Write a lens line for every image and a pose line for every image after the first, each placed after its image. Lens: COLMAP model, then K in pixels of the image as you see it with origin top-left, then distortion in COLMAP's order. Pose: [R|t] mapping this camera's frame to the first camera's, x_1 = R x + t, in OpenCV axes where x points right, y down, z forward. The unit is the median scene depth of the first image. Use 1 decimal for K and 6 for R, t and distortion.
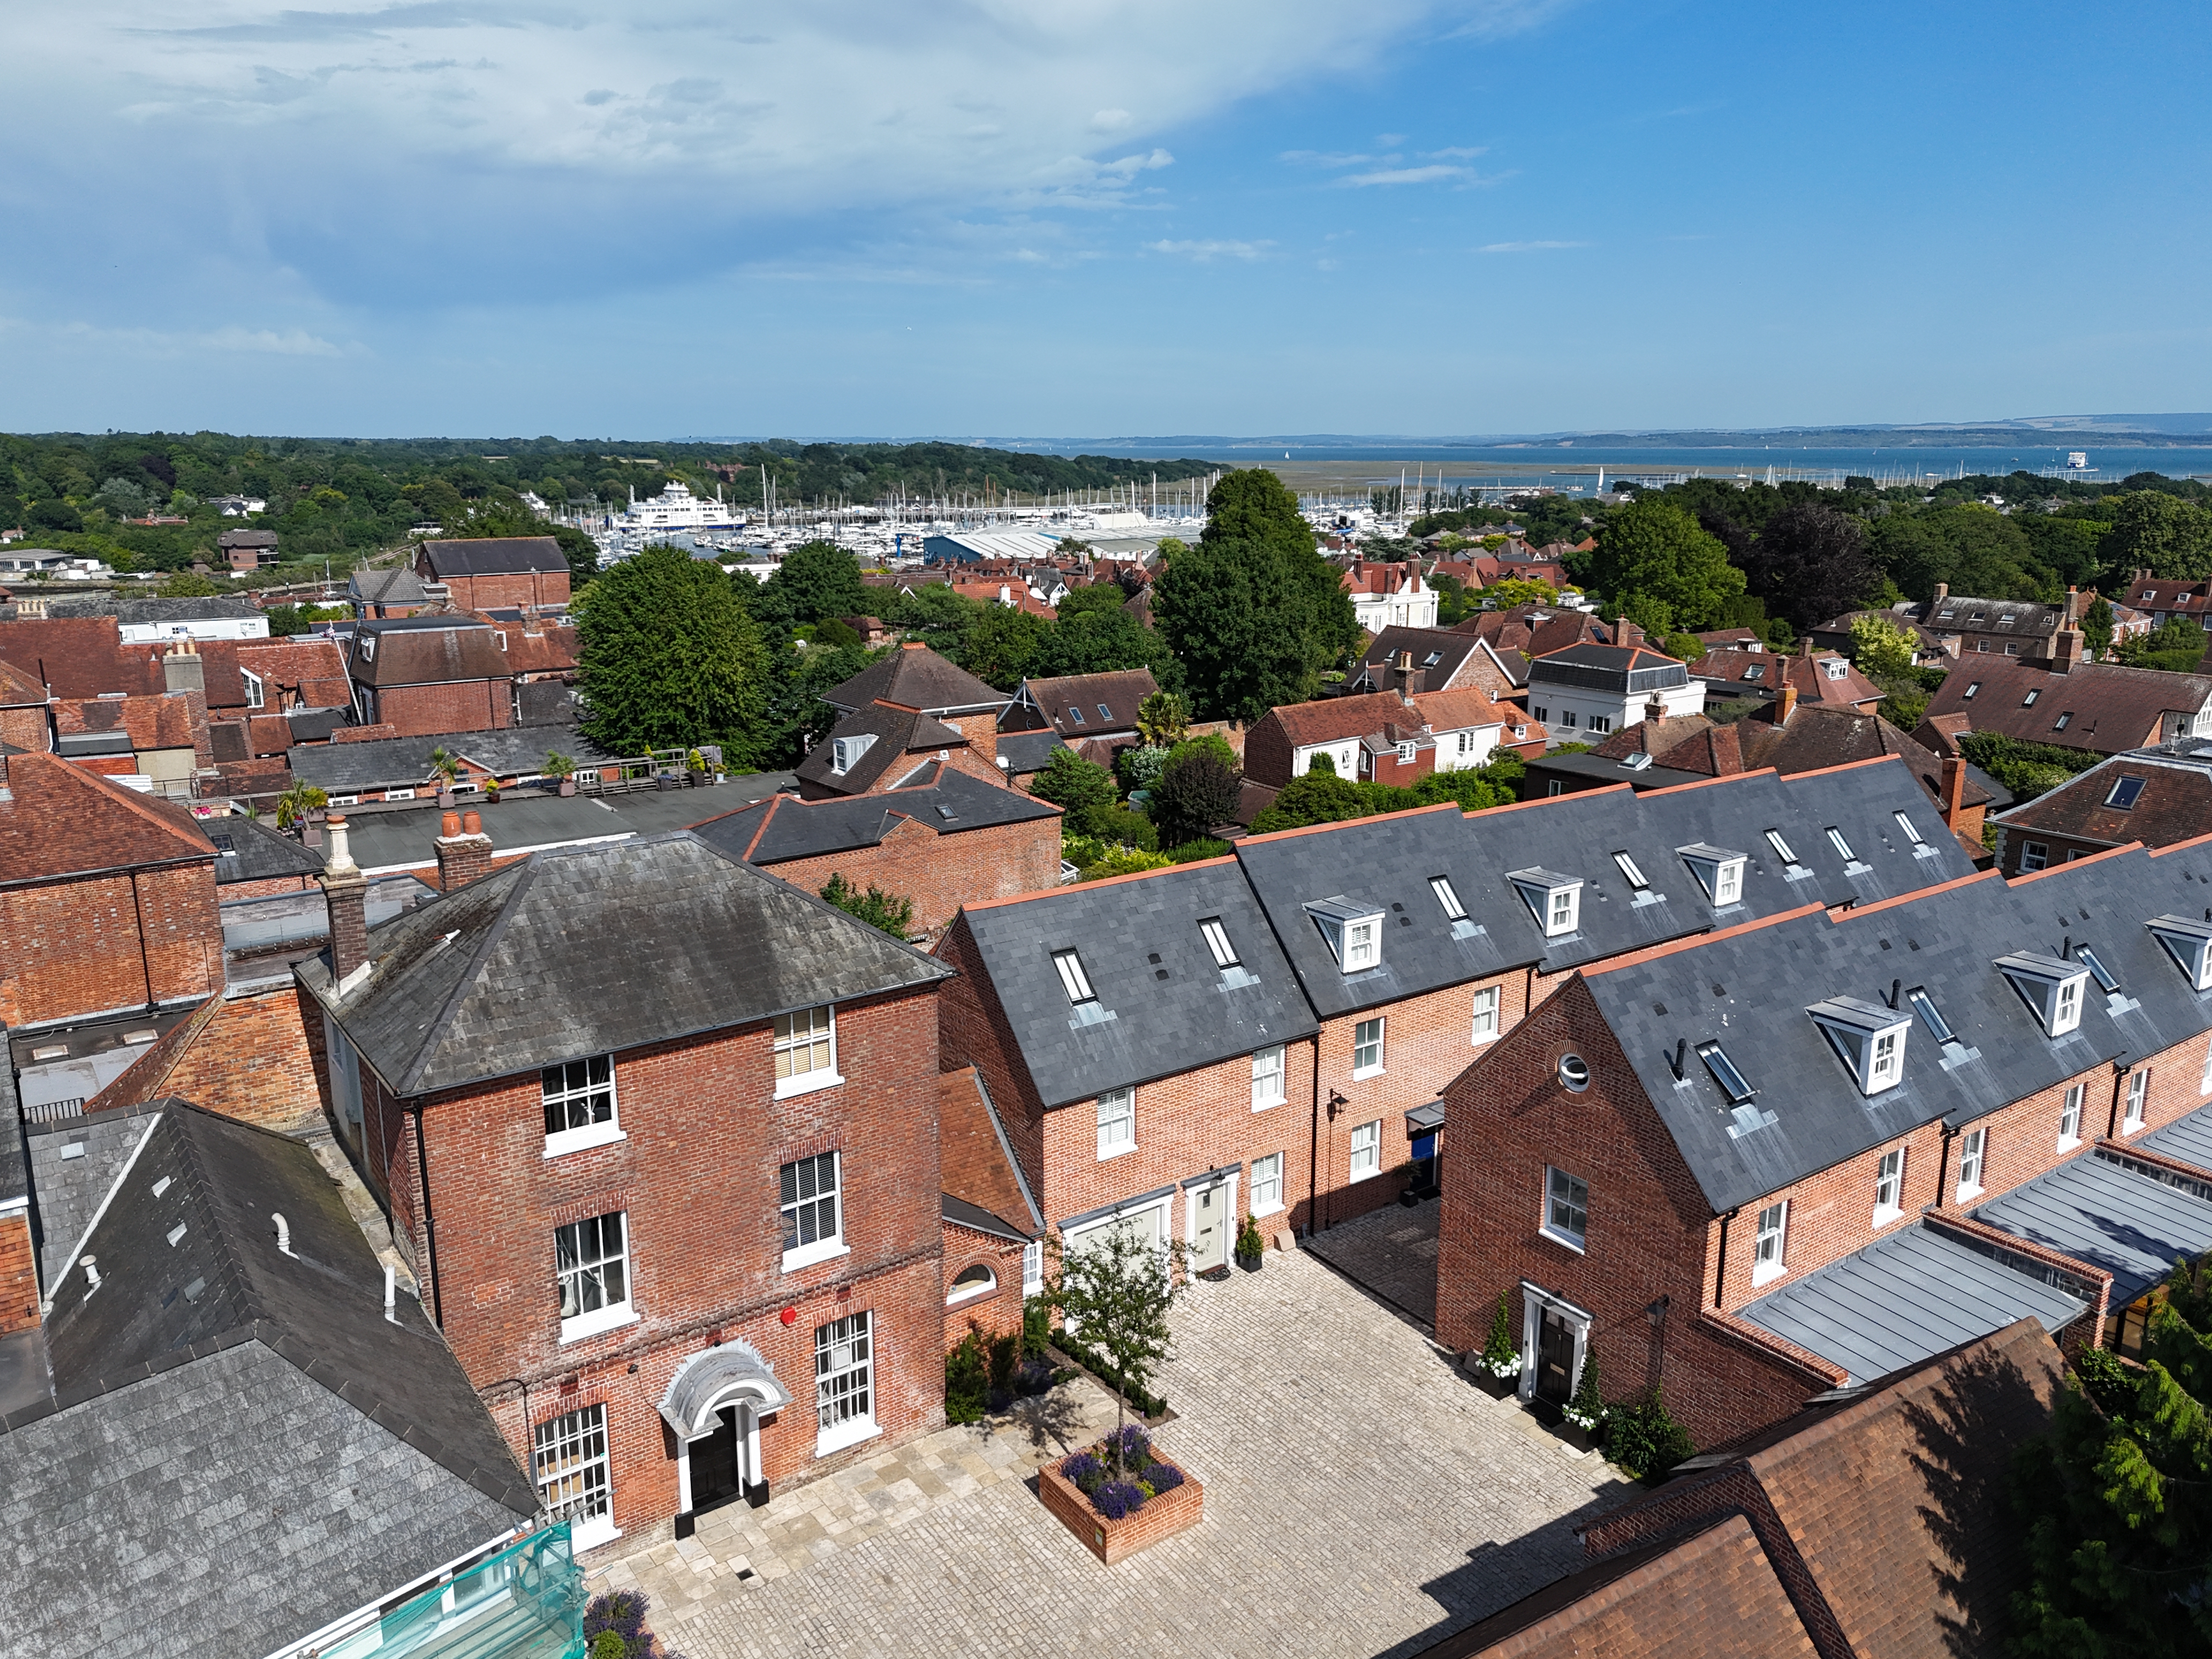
lens RADIAL K [[1628.8, 0, 1110.2], [0, 1628.8, 836.5], [0, 0, 1]] dist [0.070120, -0.067028]
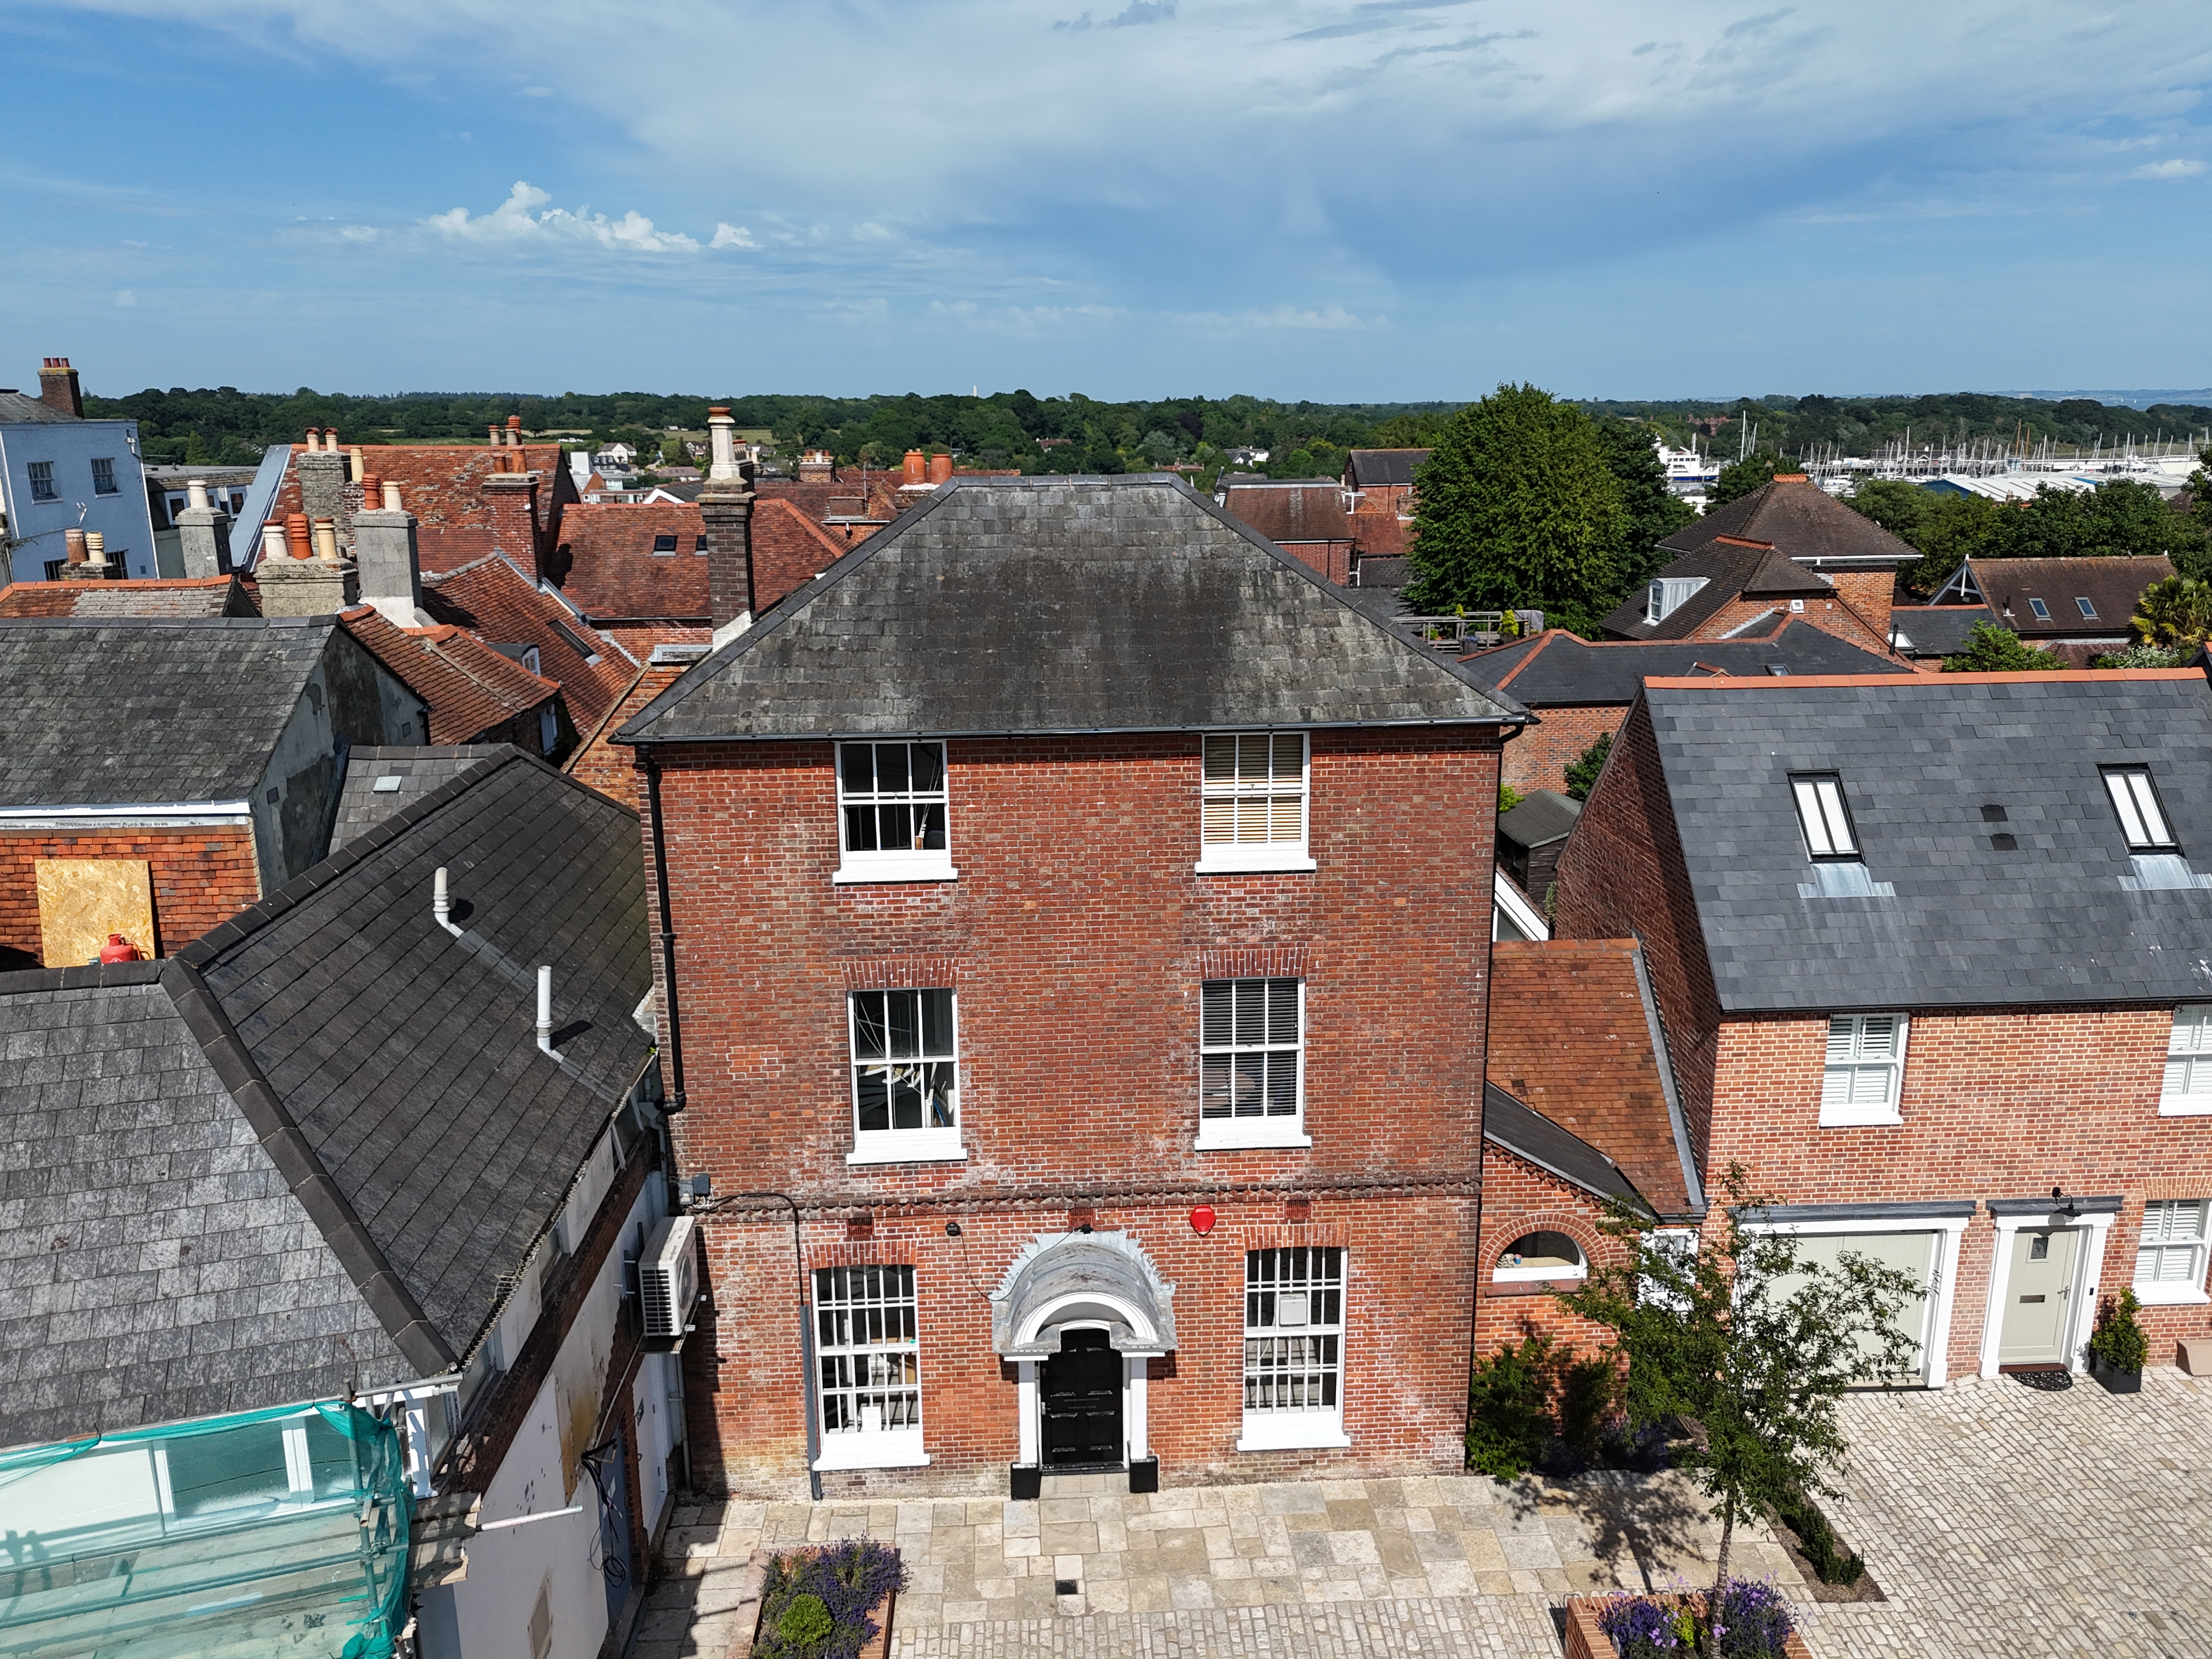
lens RADIAL K [[1628.8, 0, 1116.5], [0, 1628.8, 823.0], [0, 0, 1]] dist [0.070120, -0.067028]
pose [[0.844168, 0.124211, -0.521491, 0.072624], [-0.117541, 0.992002, 0.046008, 0.090429], [0.523034, 0.022458, 0.852016, 0.347479]]
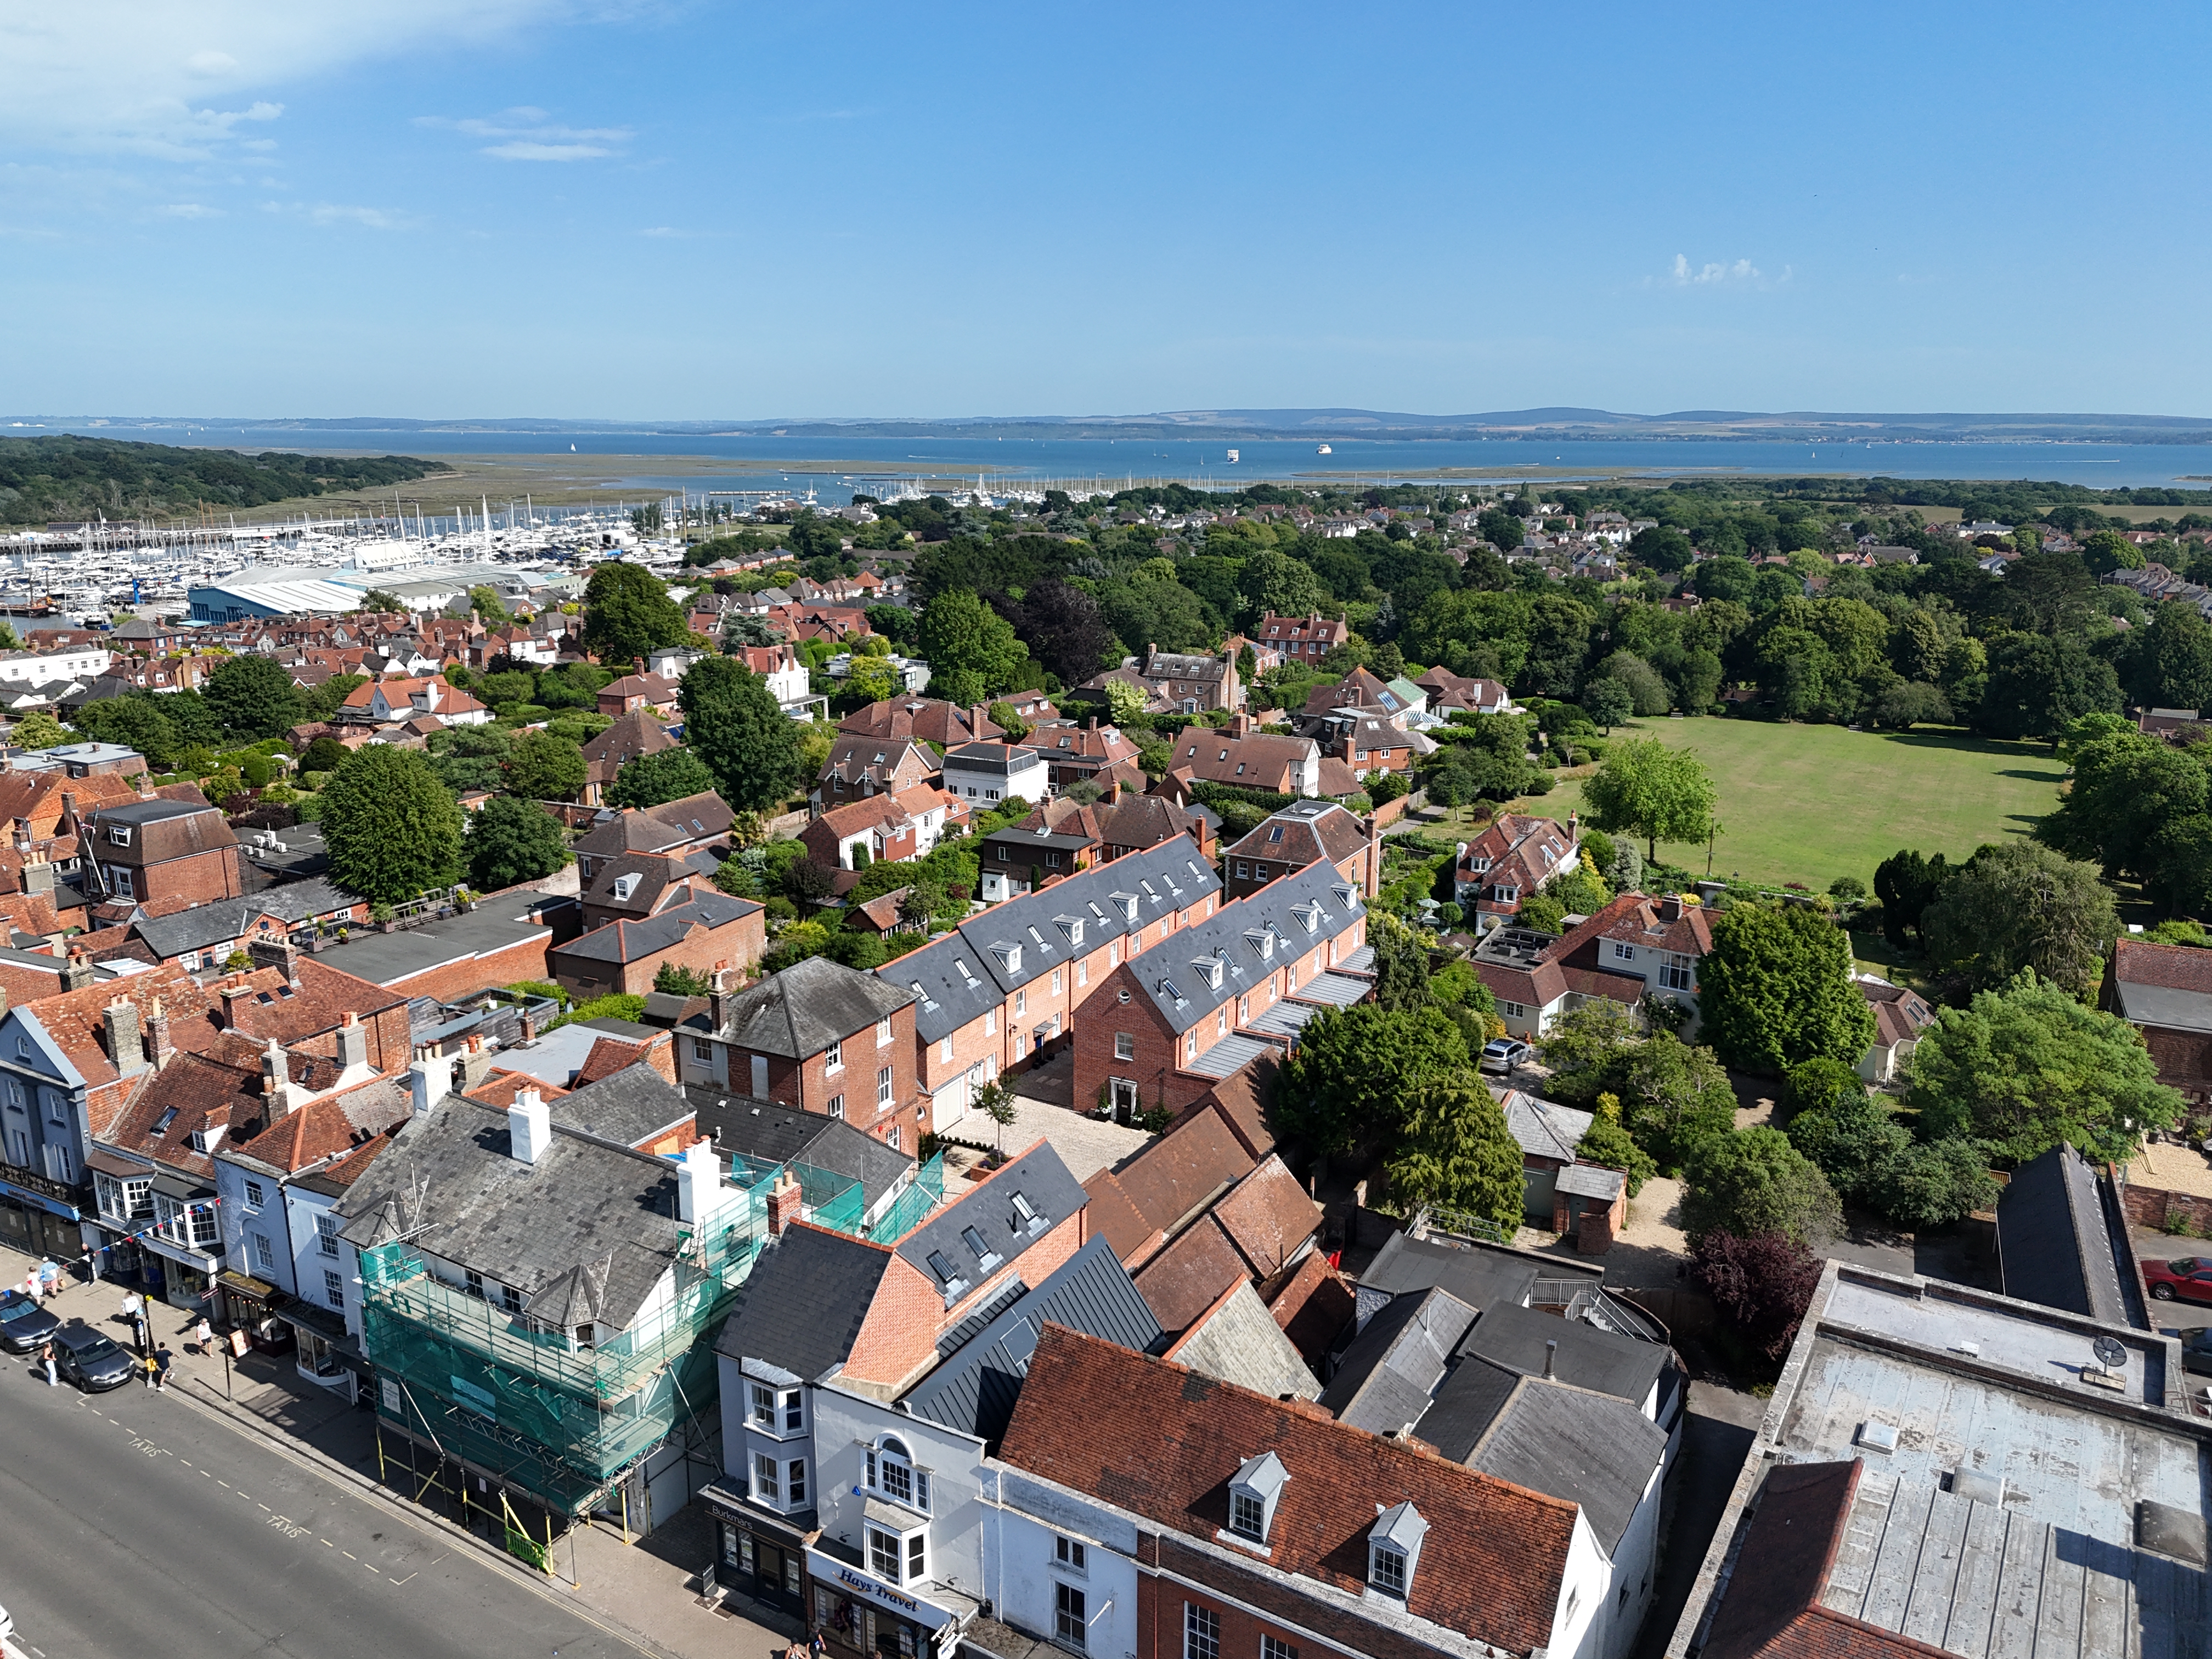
lens RADIAL K [[1628.8, 0, 1114.2], [0, 1628.8, 839.2], [0, 0, 1]] dist [0.070120, -0.067028]
pose [[0.895665, -0.107002, 0.431665, -0.769689], [0.102283, 0.994167, 0.034208, -0.187901], [-0.432807, 0.013513, 0.901385, -1.280649]]
